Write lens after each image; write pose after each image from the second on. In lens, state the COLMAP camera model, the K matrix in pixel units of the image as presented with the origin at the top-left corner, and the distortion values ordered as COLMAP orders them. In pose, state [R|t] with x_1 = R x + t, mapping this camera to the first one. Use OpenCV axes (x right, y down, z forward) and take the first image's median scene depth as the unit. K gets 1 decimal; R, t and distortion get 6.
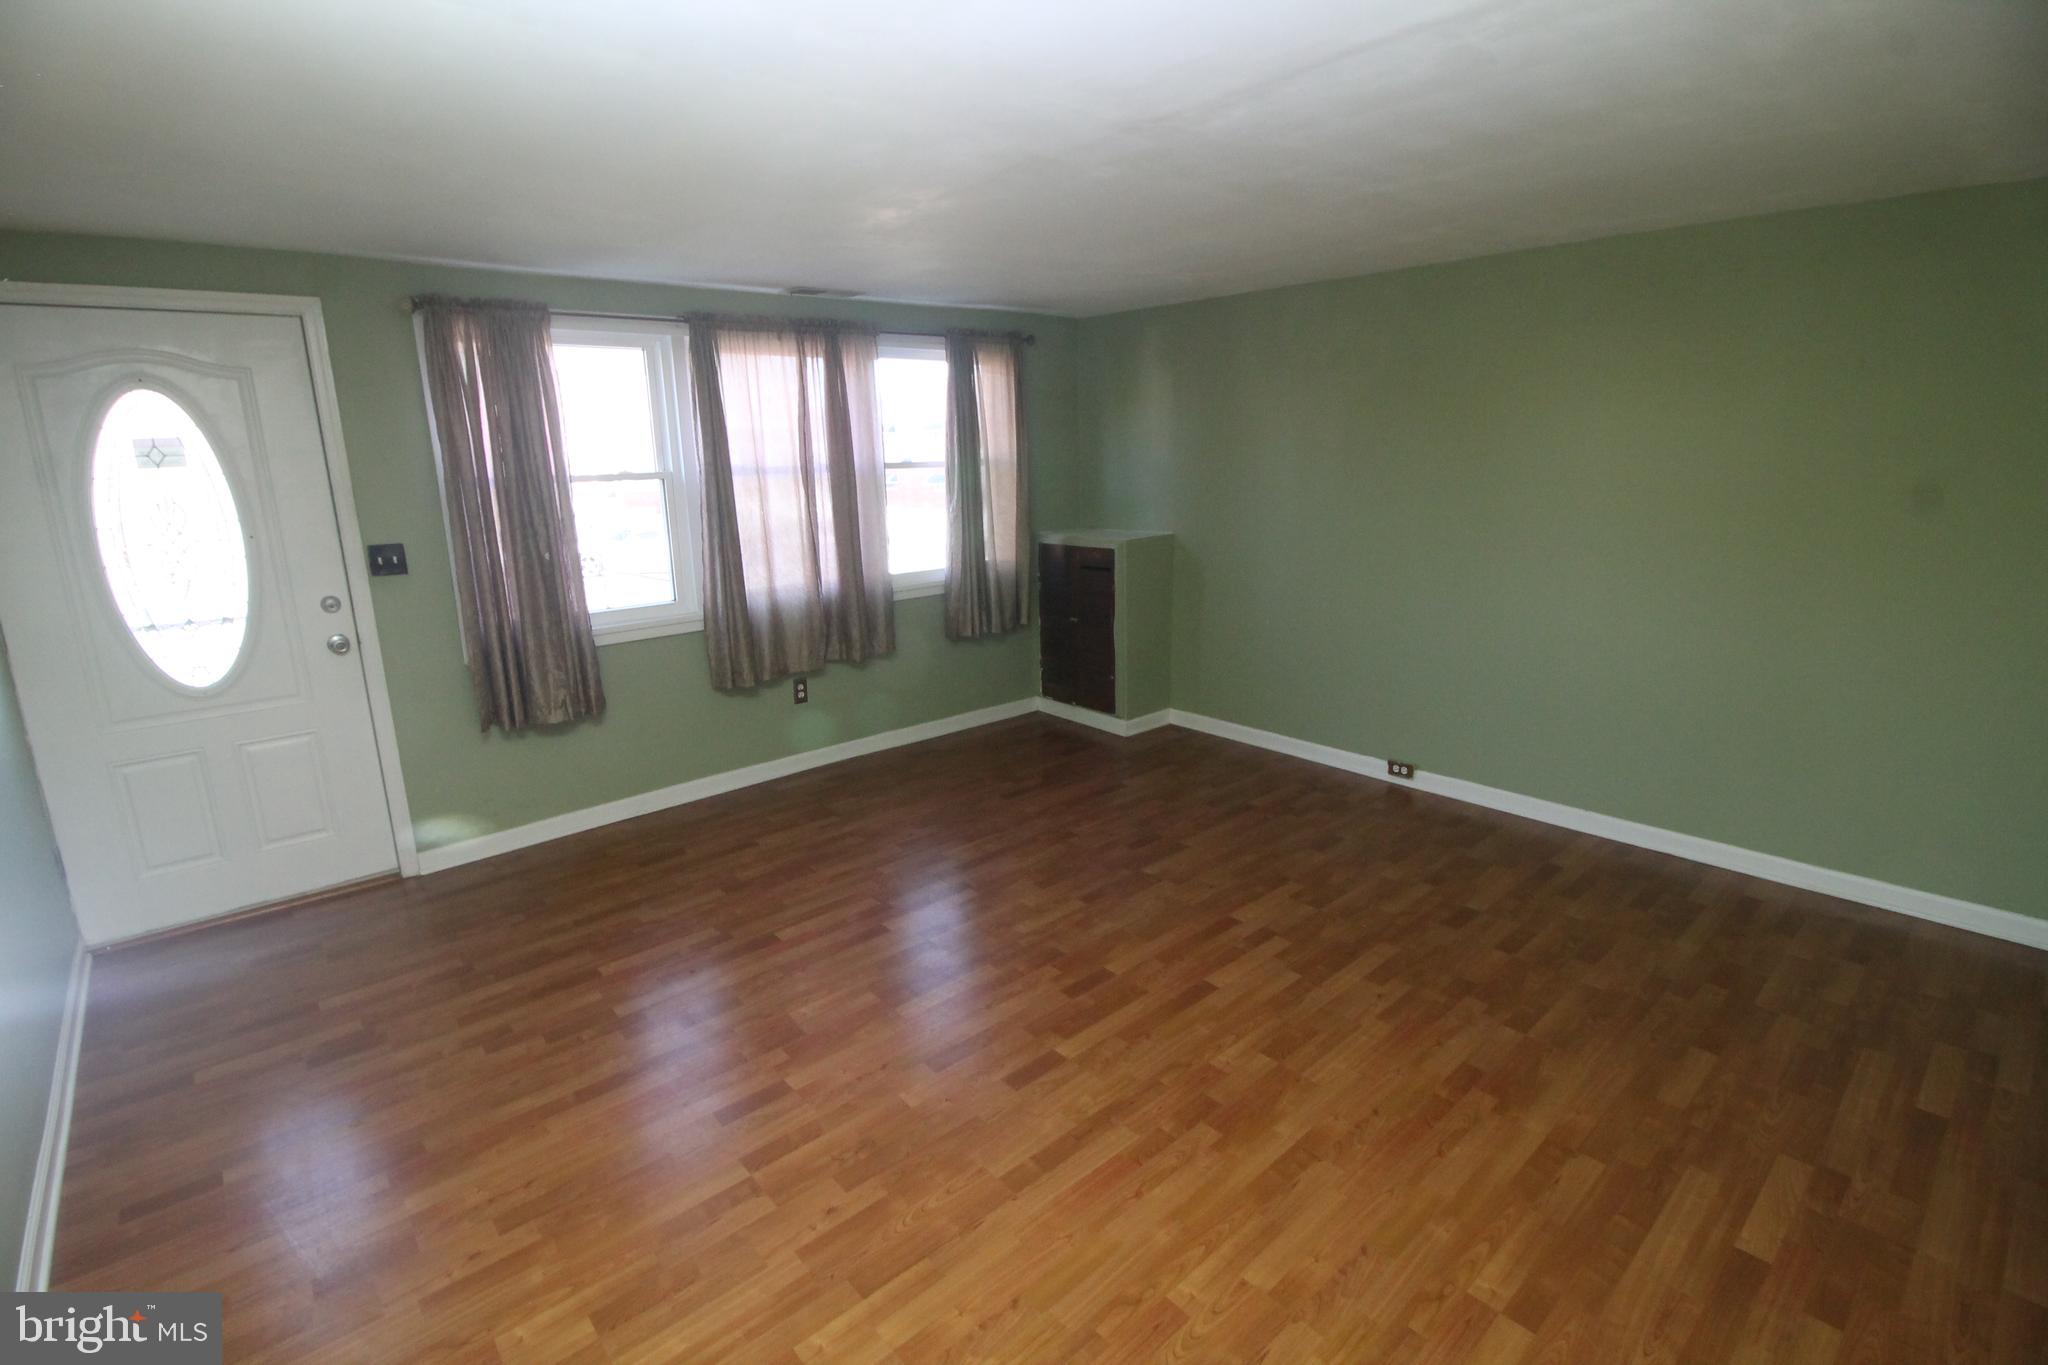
lens RADIAL K [[951.7, 0, 1018.0], [0, 951.7, 671.8], [0, 0, 1]] dist [0.001938, -0.014448]
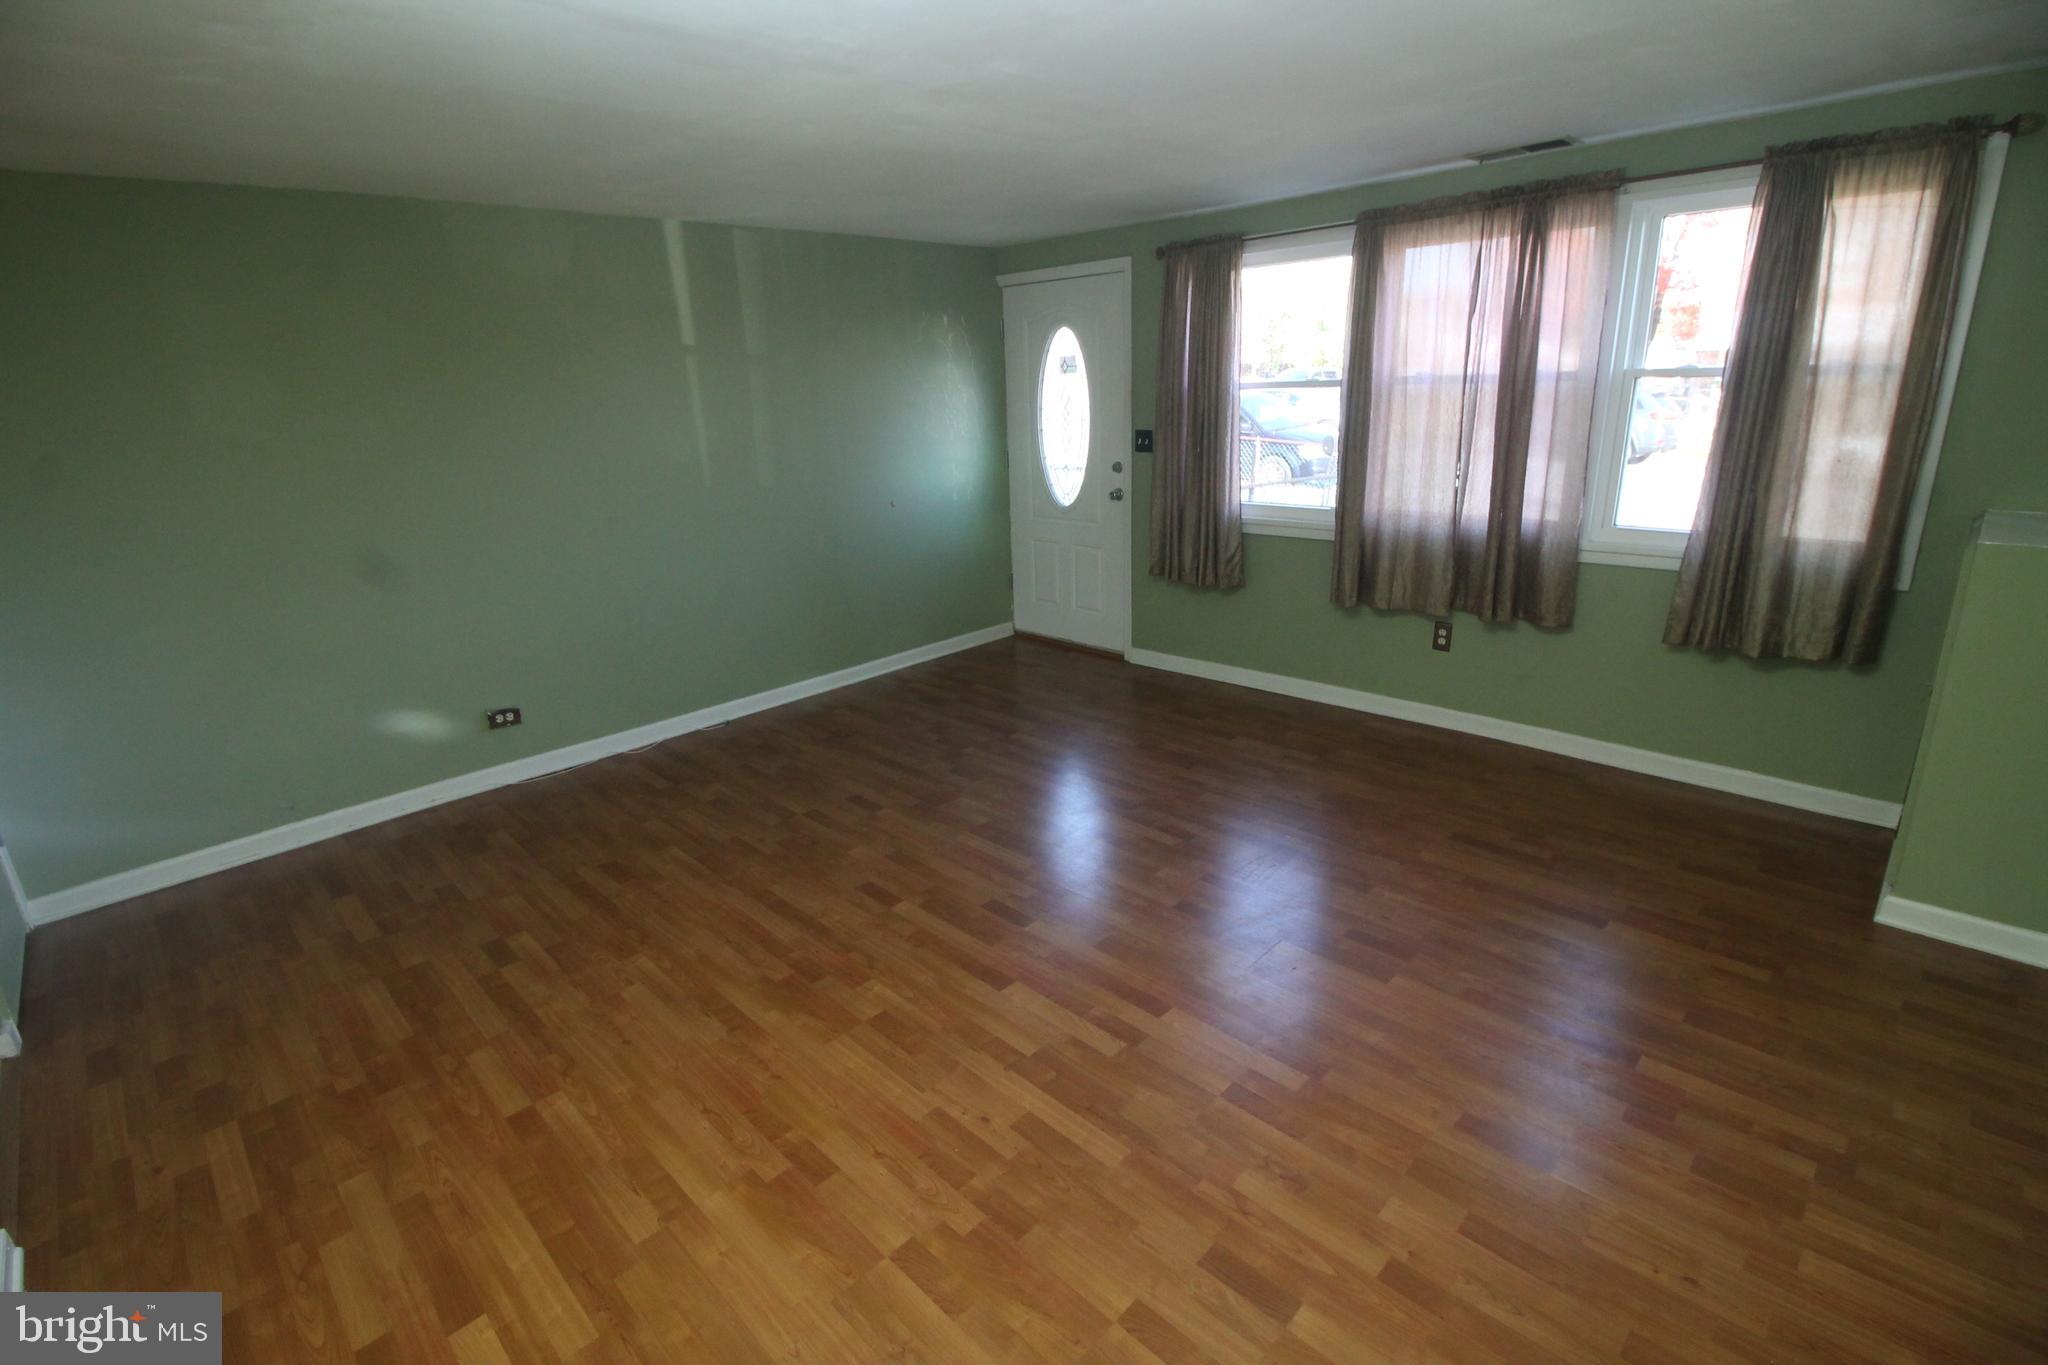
lens RADIAL K [[951.7, 0, 1018.0], [0, 951.7, 671.8], [0, 0, 1]] dist [0.001938, -0.014448]
pose [[0.065039, 0.311799, -0.947919, 0.734795], [-0.192843, 0.935951, 0.294631, -0.165845], [0.979072, 0.163637, 0.121002, 0.648660]]
